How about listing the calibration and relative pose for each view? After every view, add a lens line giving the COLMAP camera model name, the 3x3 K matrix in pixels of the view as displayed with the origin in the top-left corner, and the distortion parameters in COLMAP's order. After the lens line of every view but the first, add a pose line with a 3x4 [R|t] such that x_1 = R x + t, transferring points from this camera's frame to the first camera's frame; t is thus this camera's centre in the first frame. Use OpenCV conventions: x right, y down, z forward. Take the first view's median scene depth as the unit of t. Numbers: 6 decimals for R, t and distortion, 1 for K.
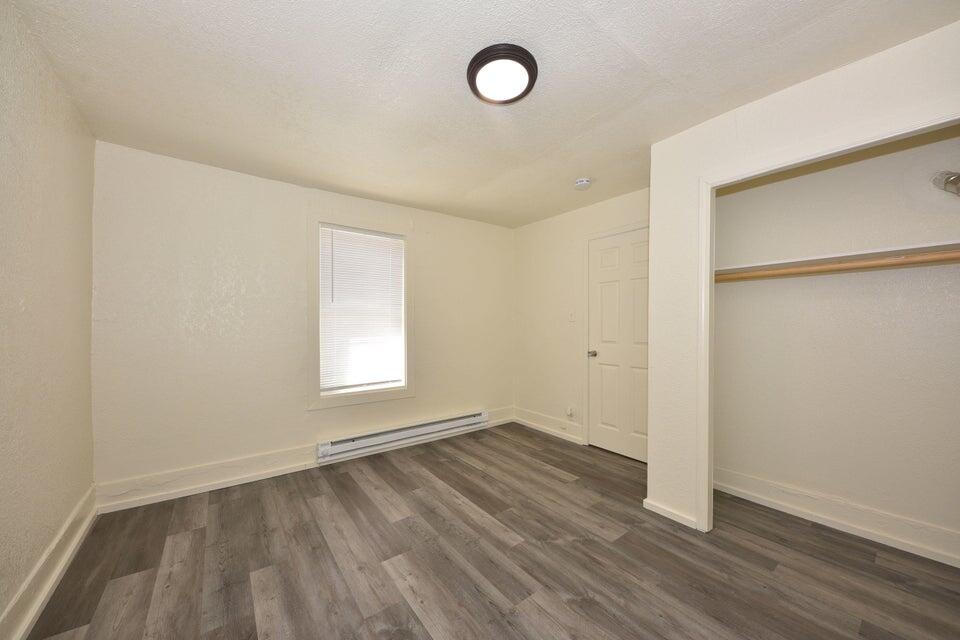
lens RADIAL K [[351.0, 0, 483.6], [0, 351.0, 323.6], [0, 0, 1]] dist [-0.012601, -0.000364]
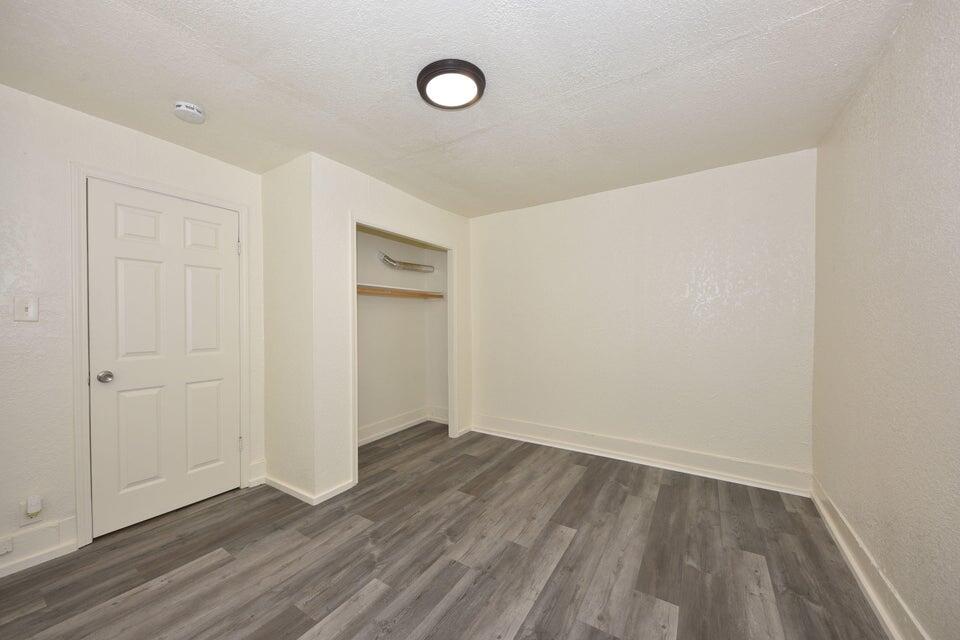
lens RADIAL K [[351.0, 0, 482.6], [0, 351.0, 320.8], [0, 0, 1]] dist [-0.012601, -0.000364]
pose [[-0.372049, 0.000536, 0.928213, -0.752481], [0.000230, 1.000000, -0.000485, -0.014161], [-0.928213, 0.000034, -0.372049, 1.039695]]
